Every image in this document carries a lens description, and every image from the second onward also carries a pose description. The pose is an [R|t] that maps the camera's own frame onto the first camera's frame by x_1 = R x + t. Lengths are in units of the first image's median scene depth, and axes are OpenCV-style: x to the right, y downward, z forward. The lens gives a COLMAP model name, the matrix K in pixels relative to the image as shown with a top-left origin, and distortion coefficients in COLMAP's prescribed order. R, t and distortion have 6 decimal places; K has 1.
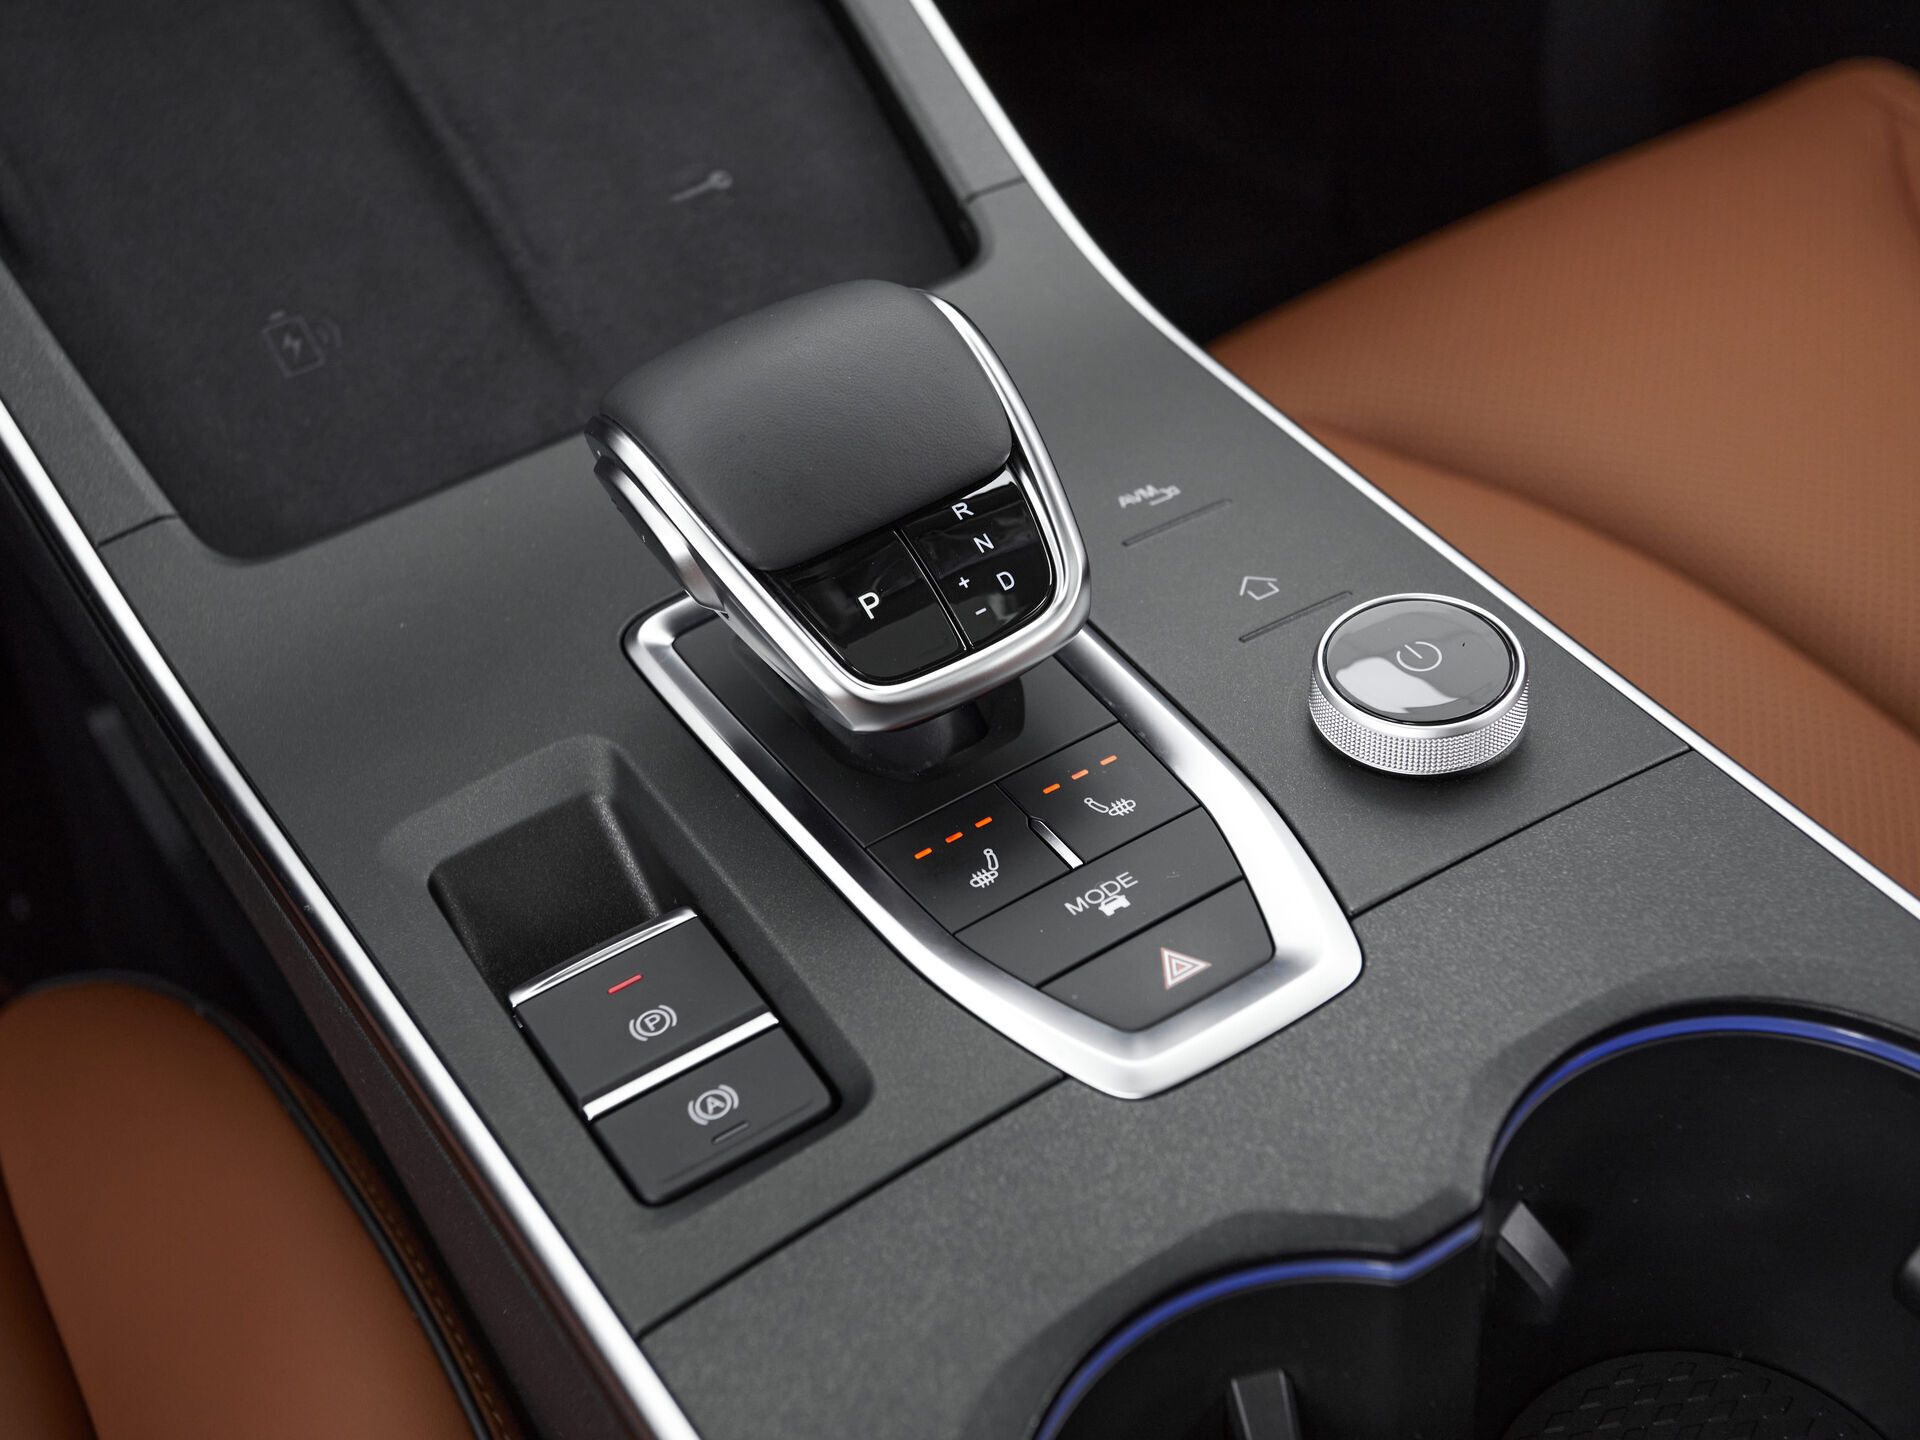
lens RADIAL K [[2163.3, 0, 1082.0], [0, 2163.3, 747.4], [0, 0, 1]] dist [0.008838, 0.001692]
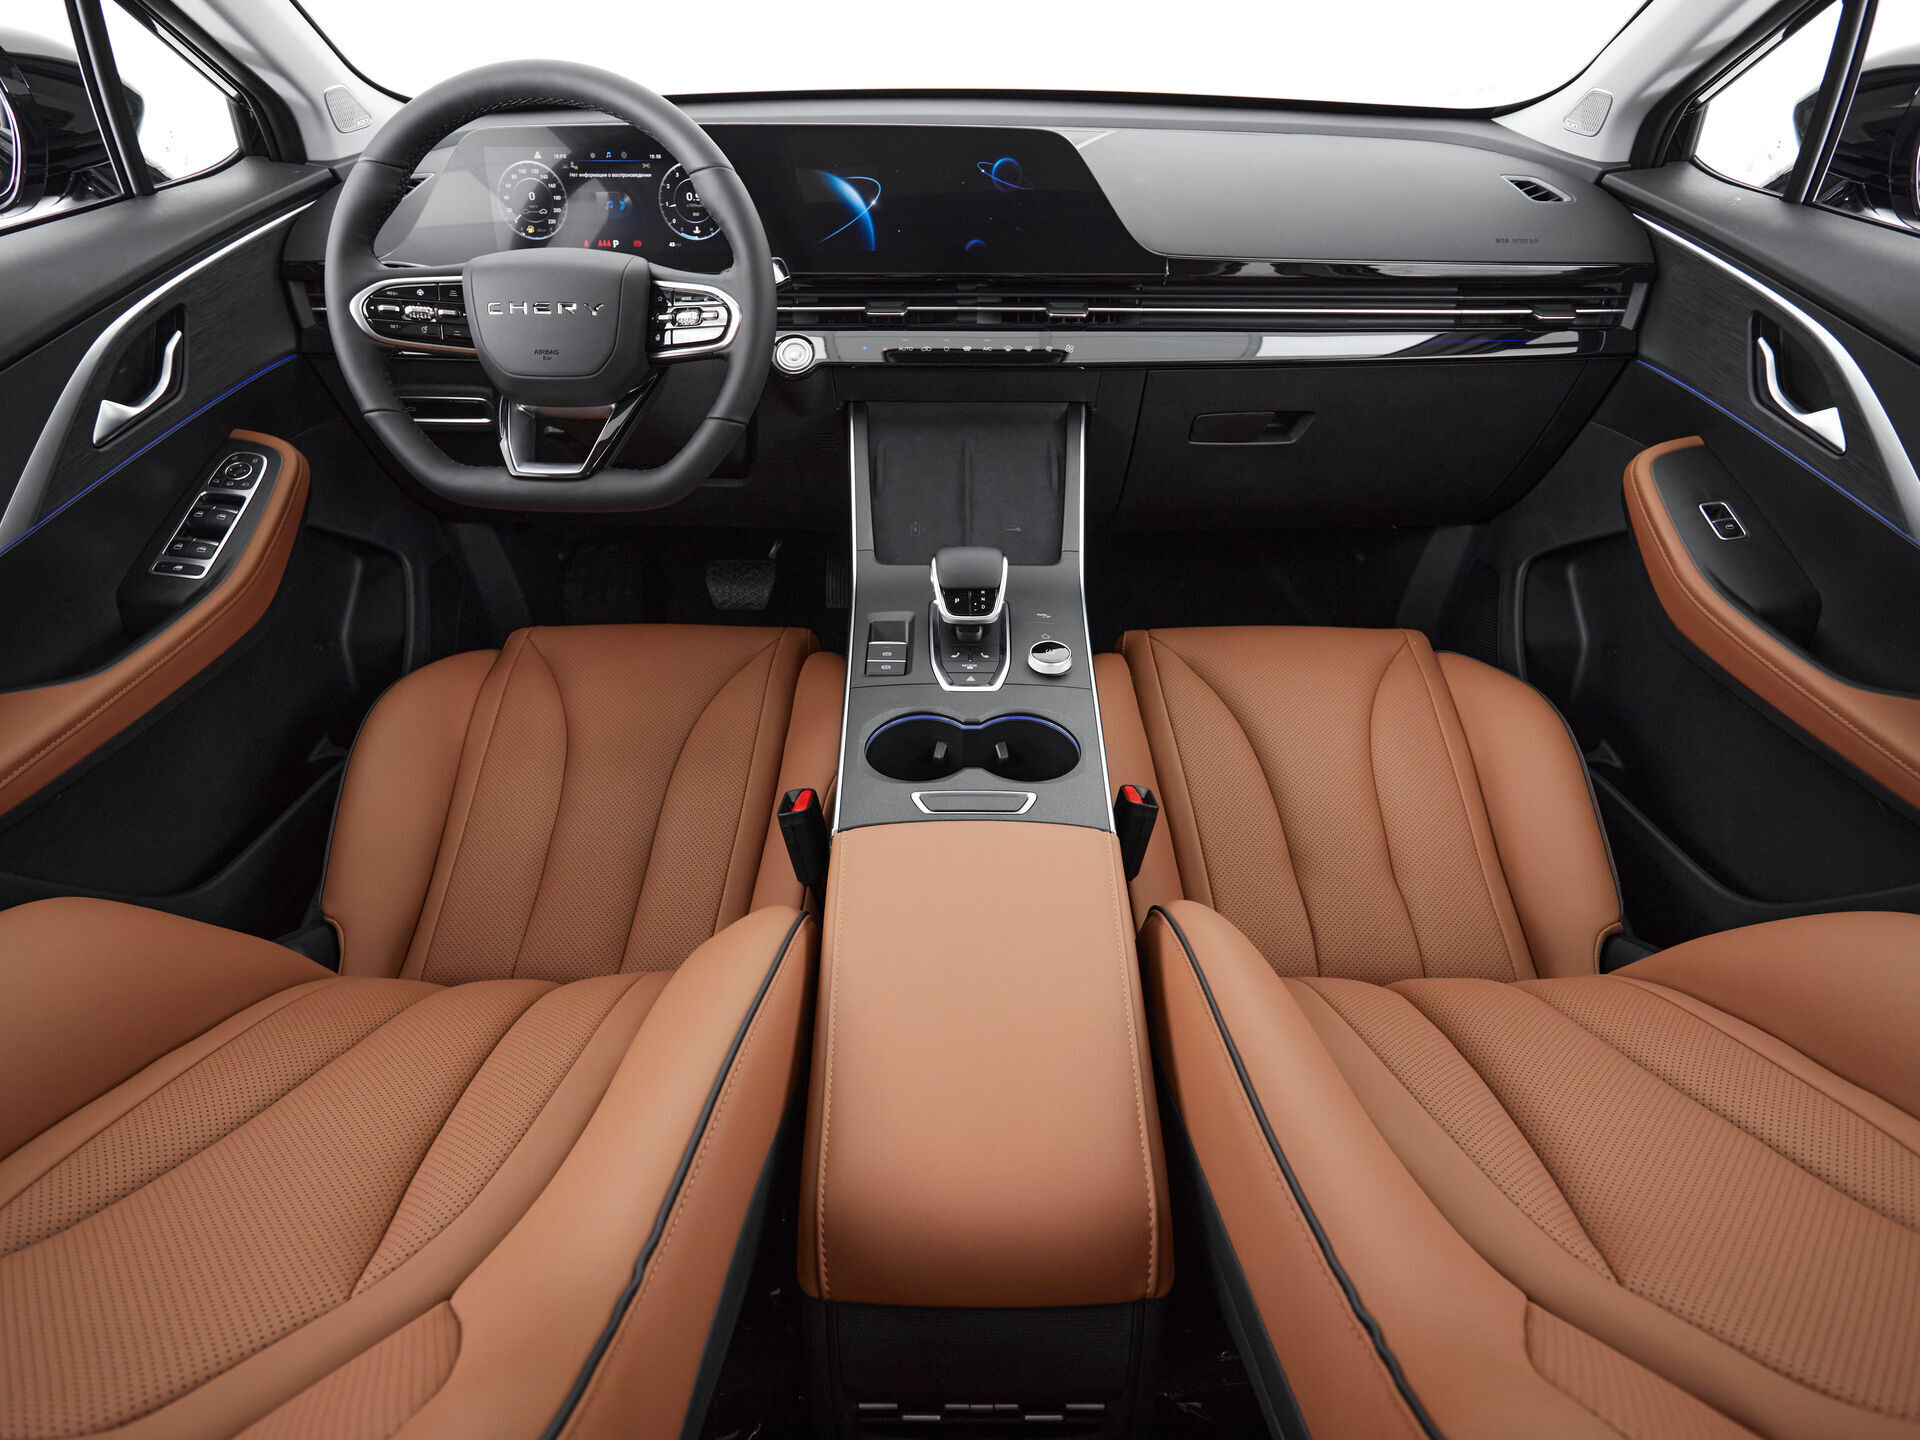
lens RADIAL K [[1019.7, 0, 960.0], [0, 1019.7, 720.0], [0, 0, 1]] dist [-0.000261, -0.000878]
pose [[0.832771, 0.381362, -0.401316, 0.984724], [-0.420665, 0.907151, -0.010875, 0.214540], [0.359907, 0.177876, 0.915875, -1.176814]]
